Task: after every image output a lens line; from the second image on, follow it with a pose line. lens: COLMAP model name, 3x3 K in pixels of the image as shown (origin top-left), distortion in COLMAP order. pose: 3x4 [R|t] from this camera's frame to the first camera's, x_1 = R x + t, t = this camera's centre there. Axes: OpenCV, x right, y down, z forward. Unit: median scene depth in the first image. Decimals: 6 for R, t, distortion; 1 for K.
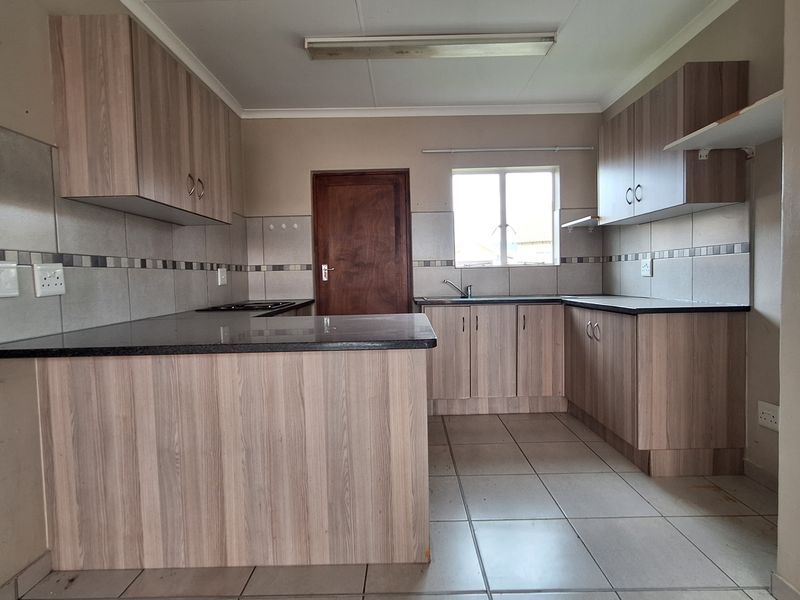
lens RADIAL K [[422.0, 0, 404.2], [0, 422.0, 293.6], [0, 0, 1]] dist [-0.012569, 0.005263]
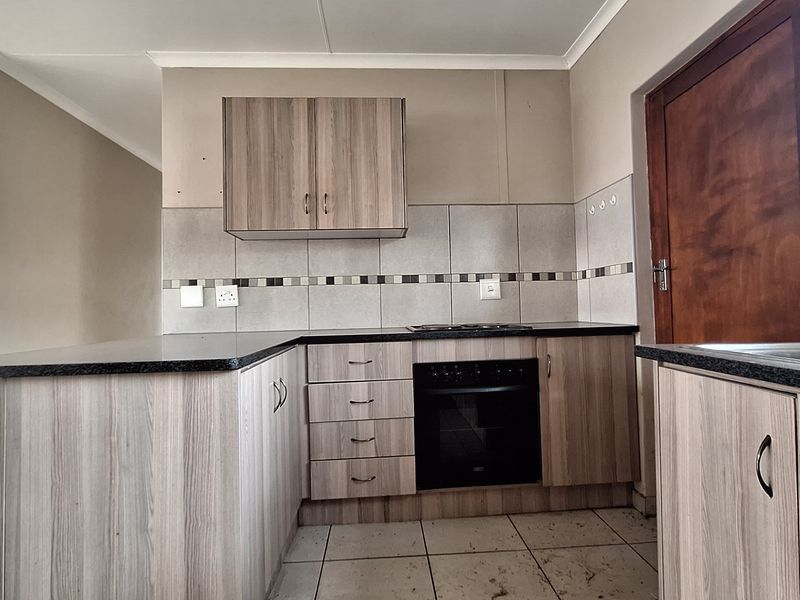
lens RADIAL K [[422.0, 0, 402.7], [0, 422.0, 296.2], [0, 0, 1]] dist [-0.012569, 0.005263]
pose [[0.057276, -0.005163, -0.998345, 0.432860], [-0.018687, 0.999806, -0.006242, -0.021504], [0.998183, 0.019014, 0.057168, 0.929313]]
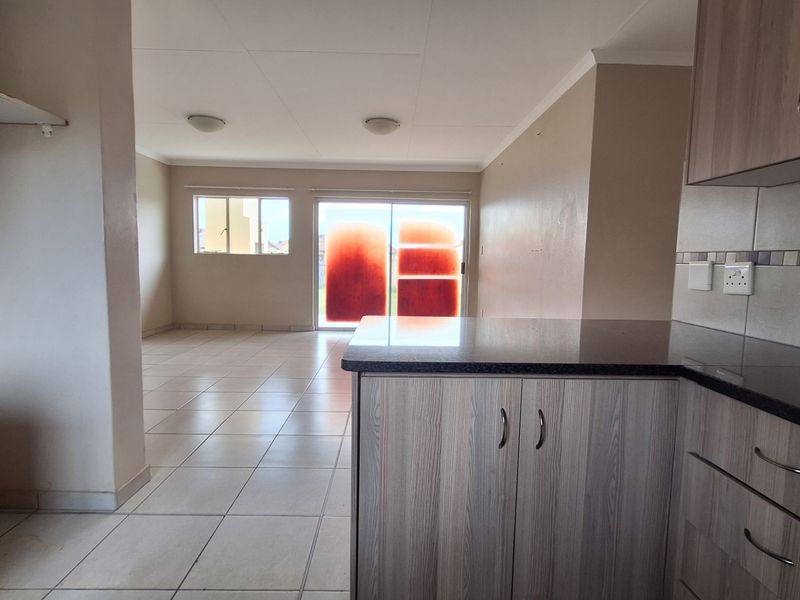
lens RADIAL K [[422.0, 0, 396.6], [0, 422.0, 294.6], [0, 0, 1]] dist [-0.012569, 0.005263]
pose [[-0.999956, 0.006339, -0.006898, -0.015850], [0.005443, 0.992402, 0.122919, -0.073458], [0.007625, 0.122877, -0.992393, 1.191490]]
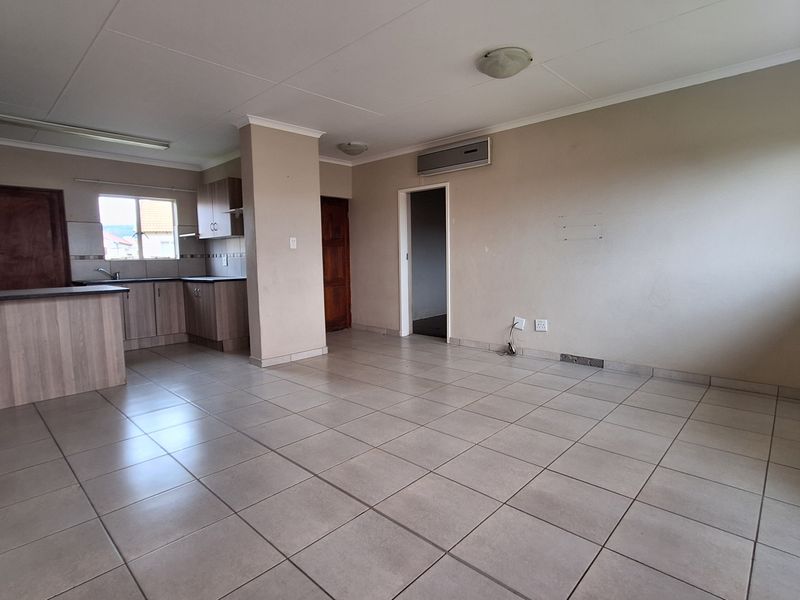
lens RADIAL K [[422.0, 0, 399.5], [0, 422.0, 296.4], [0, 0, 1]] dist [-0.012569, 0.005263]
pose [[0.683616, -0.057351, 0.727585, -0.358543], [0.032653, 0.998313, 0.048011, 0.039505], [-0.729111, -0.009063, 0.684335, -1.088747]]
